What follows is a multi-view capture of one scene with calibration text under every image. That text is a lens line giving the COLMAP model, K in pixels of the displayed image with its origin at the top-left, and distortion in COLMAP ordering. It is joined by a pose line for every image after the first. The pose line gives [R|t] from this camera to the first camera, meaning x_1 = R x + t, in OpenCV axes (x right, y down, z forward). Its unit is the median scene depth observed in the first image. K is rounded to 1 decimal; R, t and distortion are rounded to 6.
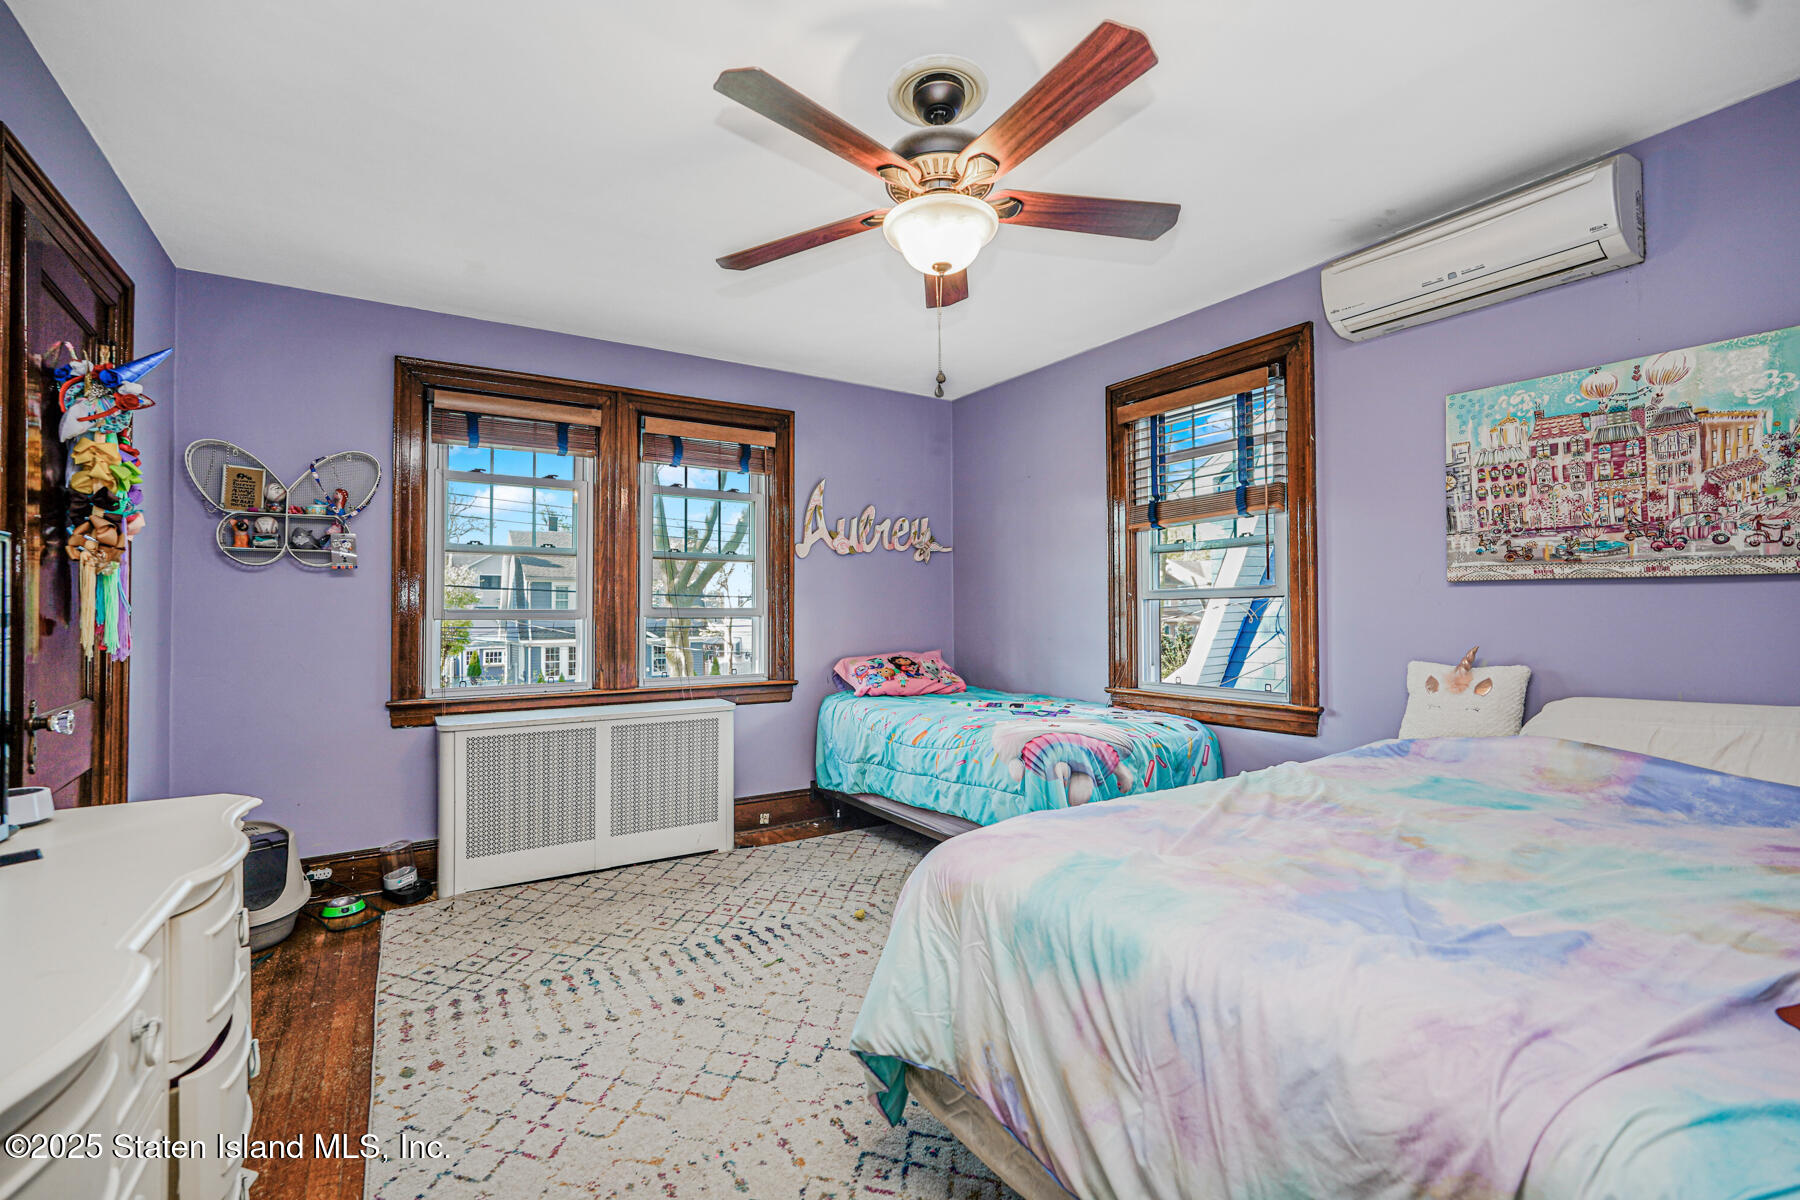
lens RADIAL K [[799.3, 0, 903.0], [0, 799.3, 610.0], [0, 0, 1]] dist [-0.010157, 0.003863]
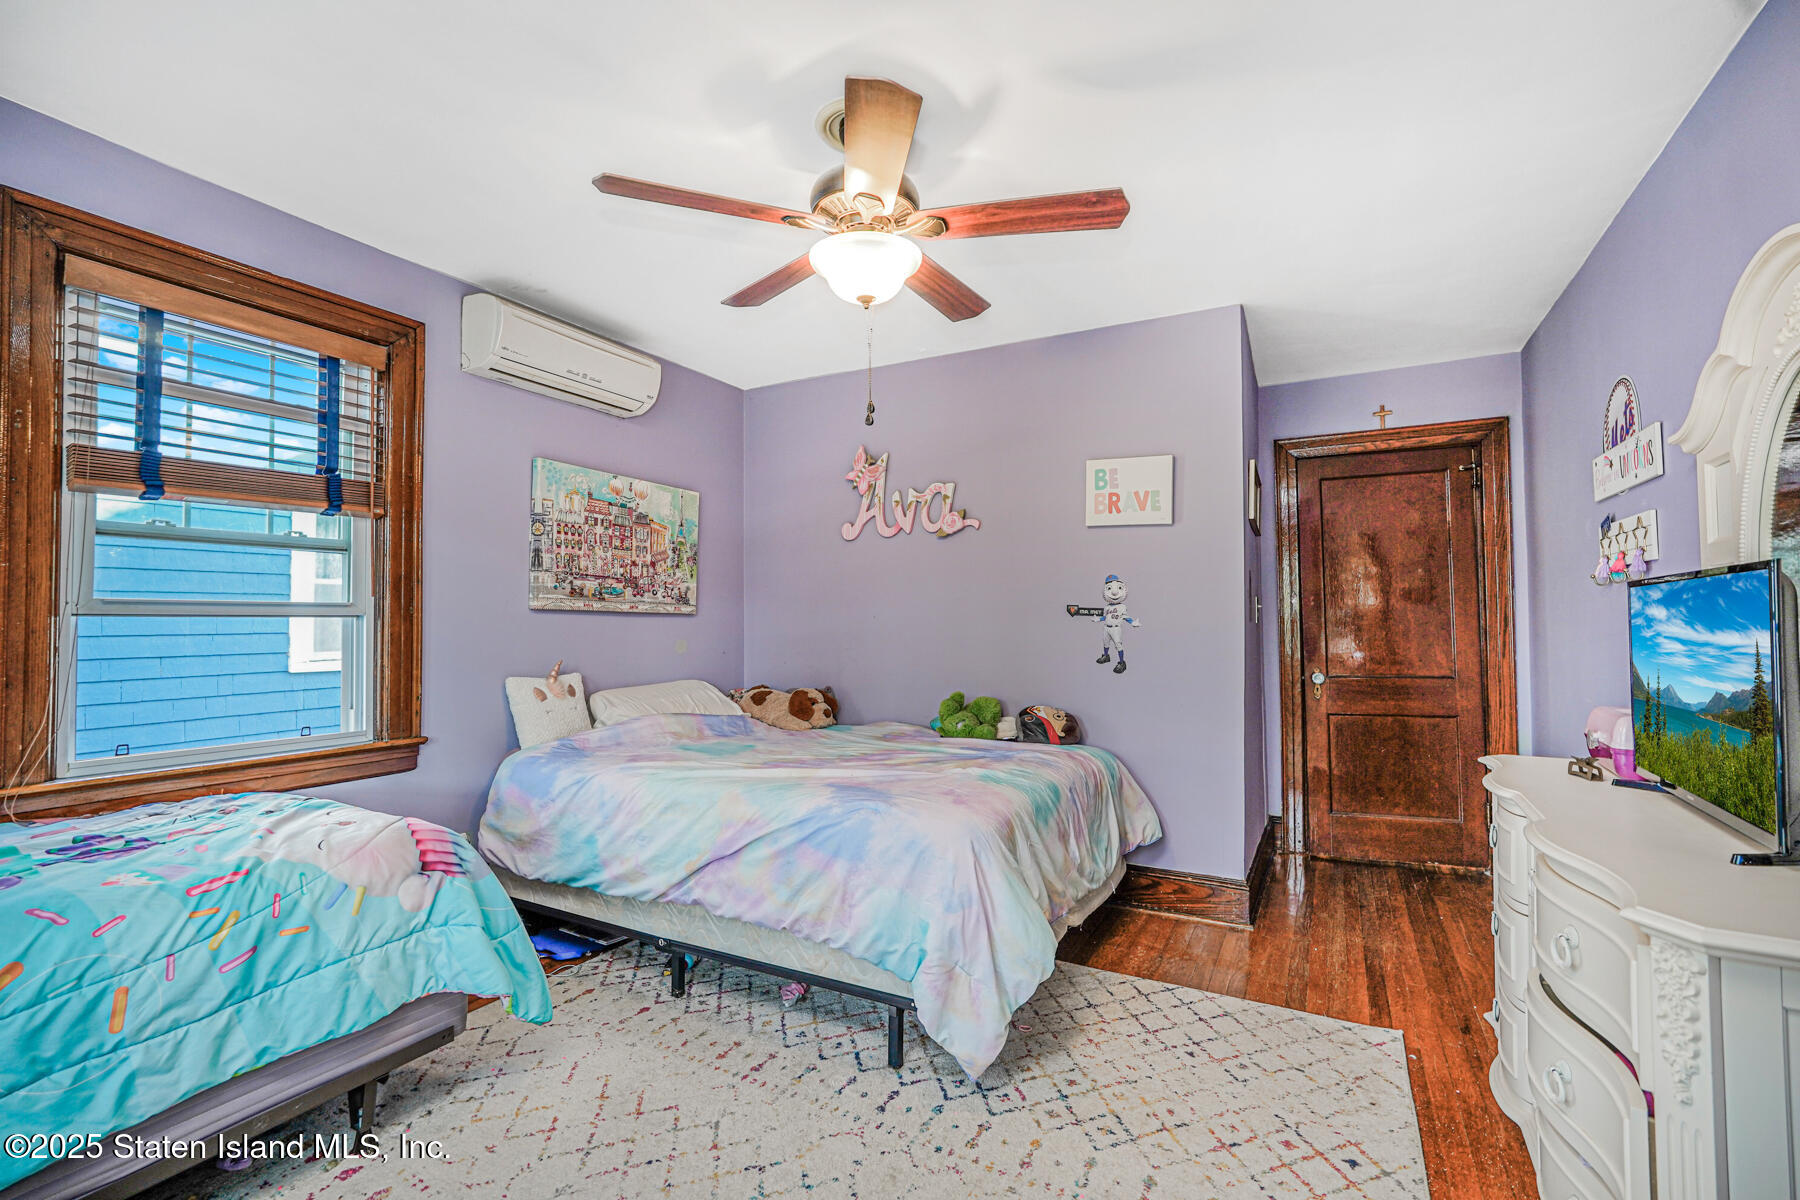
lens RADIAL K [[799.3, 0, 904.6], [0, 799.3, 607.0], [0, 0, 1]] dist [-0.010157, 0.003863]
pose [[-0.483105, 0.028021, 0.875114, -0.703403], [0.001614, 0.999515, -0.031113, 0.000179], [-0.875561, -0.013618, -0.482915, 1.174664]]
